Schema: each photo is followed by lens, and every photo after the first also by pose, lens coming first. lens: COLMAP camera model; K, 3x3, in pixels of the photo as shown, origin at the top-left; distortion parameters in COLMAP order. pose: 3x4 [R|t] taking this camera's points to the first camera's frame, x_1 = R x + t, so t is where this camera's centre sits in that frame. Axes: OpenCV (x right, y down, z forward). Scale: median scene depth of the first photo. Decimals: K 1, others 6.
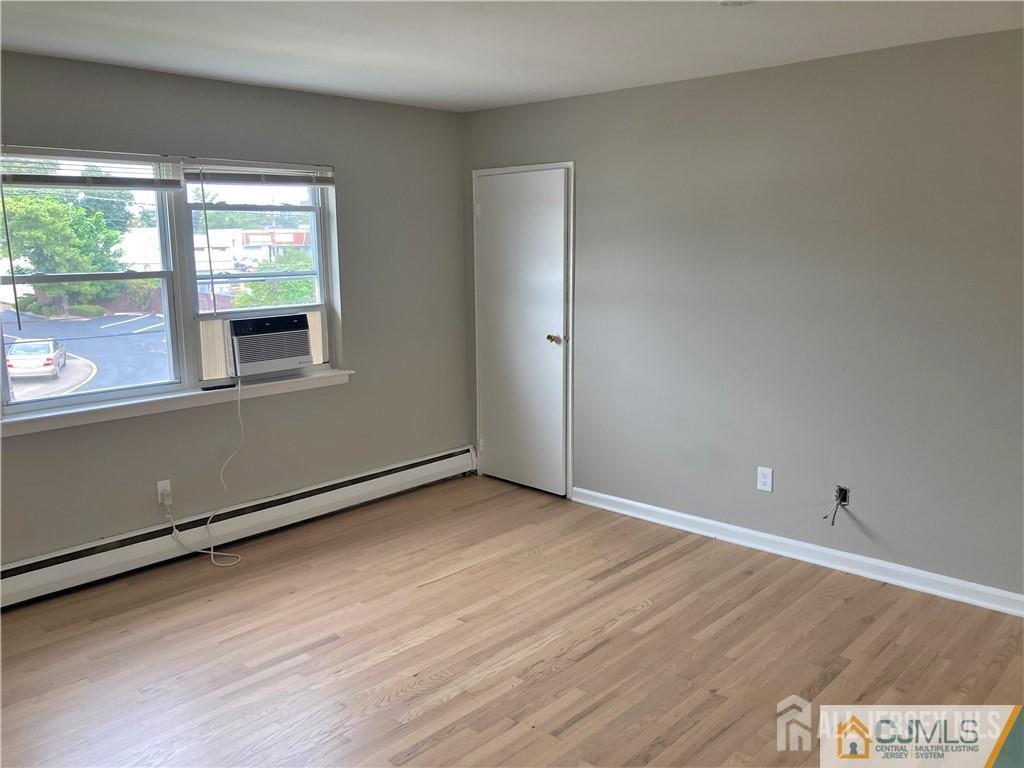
lens RADIAL K [[872.0, 0, 476.9], [0, 872.0, 384.9], [0, 0, 1]] dist [0.058613, -0.010046]
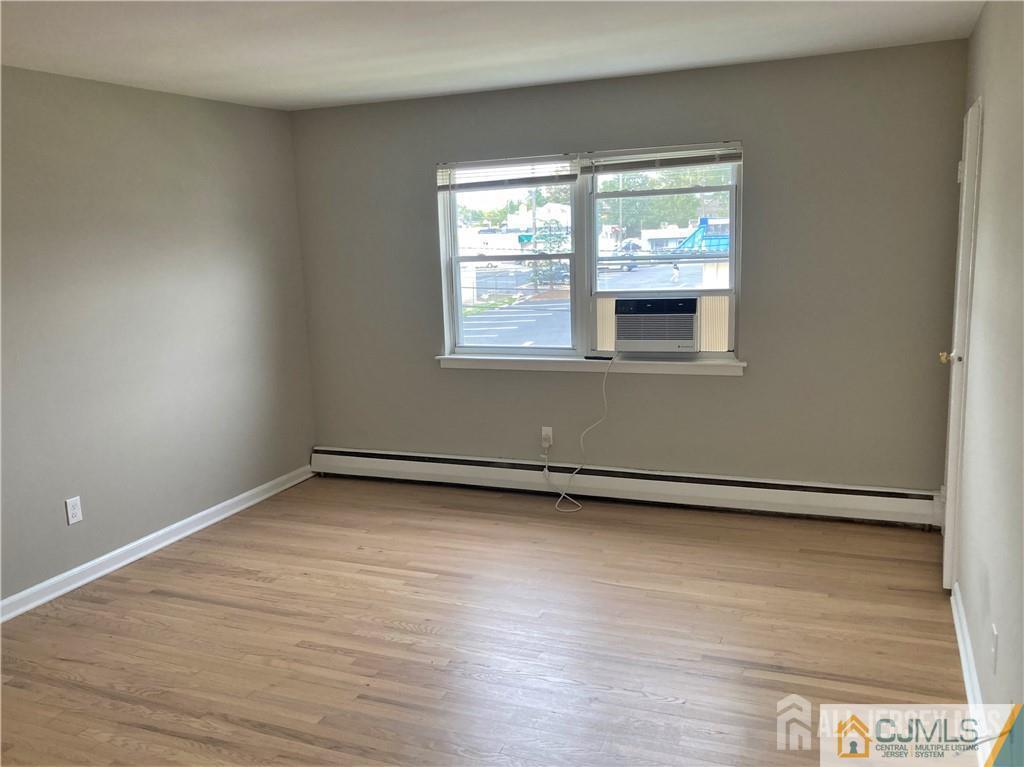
lens RADIAL K [[872.0, 0, 476.9], [0, 872.0, 384.4], [0, 0, 1]] dist [0.058613, -0.010046]
pose [[0.335946, 0.161140, -0.927995, 0.691658], [-0.121924, 0.984407, 0.126797, -0.086265], [0.933957, 0.070548, 0.350354, 0.468963]]
